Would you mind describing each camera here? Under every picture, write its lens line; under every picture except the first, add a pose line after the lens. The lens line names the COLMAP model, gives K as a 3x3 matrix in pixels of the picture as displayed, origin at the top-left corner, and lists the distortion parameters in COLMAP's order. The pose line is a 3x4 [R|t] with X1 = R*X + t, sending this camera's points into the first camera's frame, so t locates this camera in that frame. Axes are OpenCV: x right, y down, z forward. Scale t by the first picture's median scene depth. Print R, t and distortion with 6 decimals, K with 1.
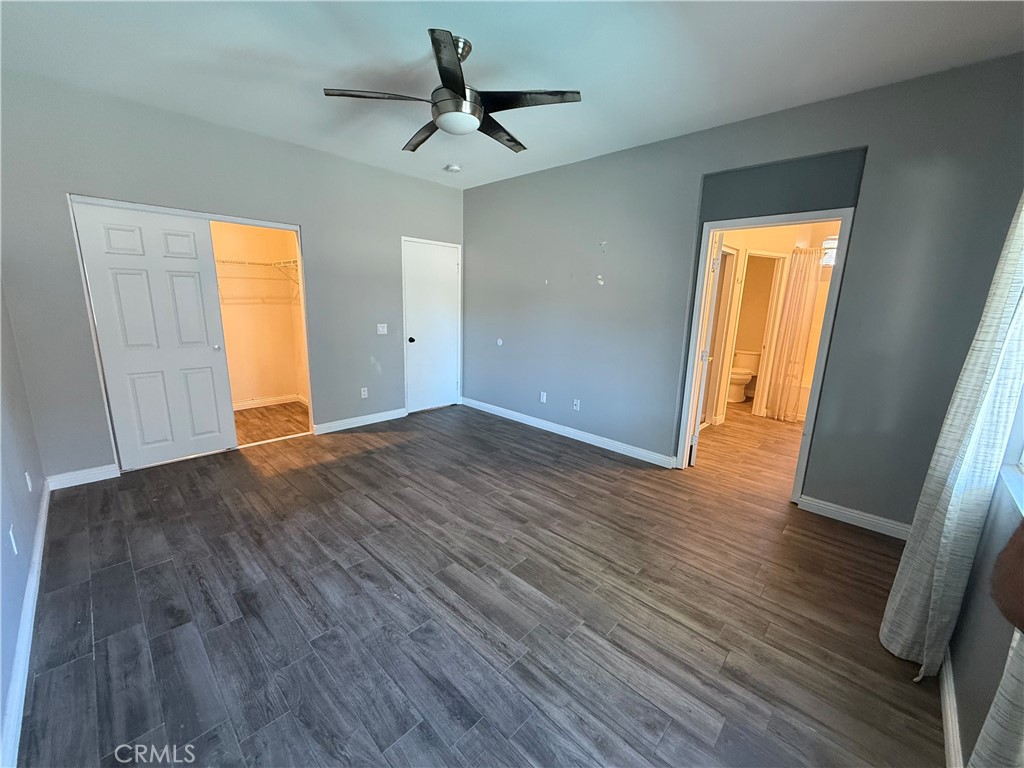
lens RADIAL K [[407.9, 0, 512.0], [0, 407.9, 384.0], [0, 0, 1]] dist [0.000751, 0.000051]
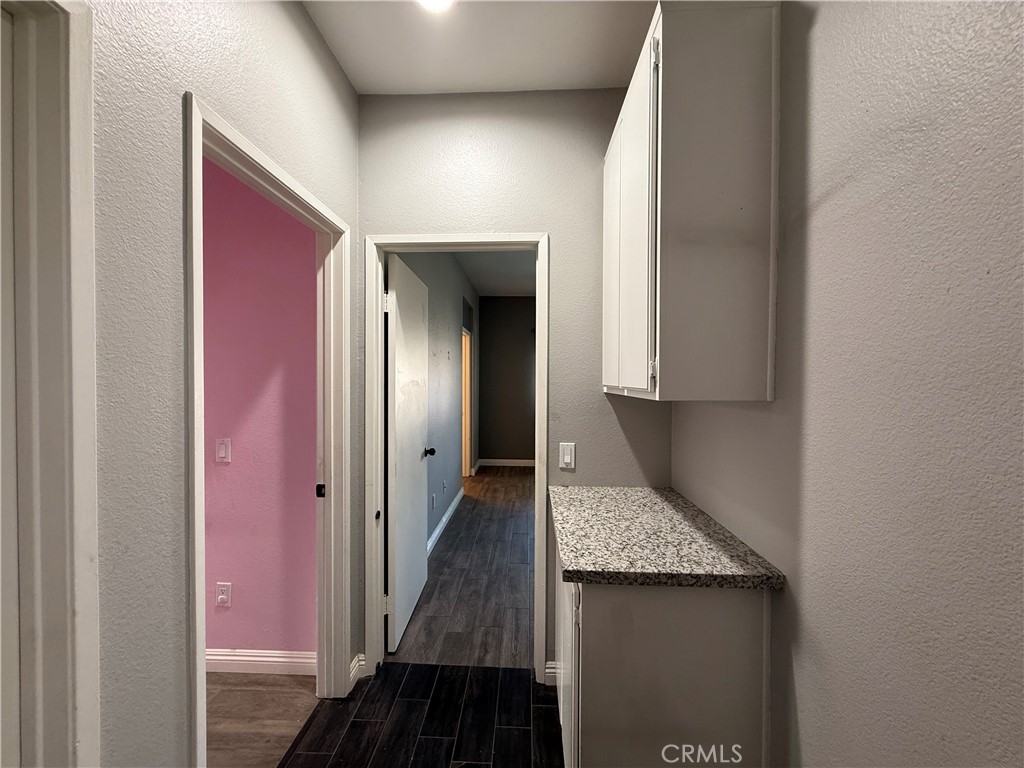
lens RADIAL K [[407.9, 0, 512.0], [0, 407.9, 384.0], [0, 0, 1]] dist [0.000751, 0.000051]
pose [[-0.658783, -0.040480, 0.751243, -1.091285], [0.131203, 0.977068, 0.167703, -0.541225], [-0.740804, 0.209045, -0.638364, 2.509682]]
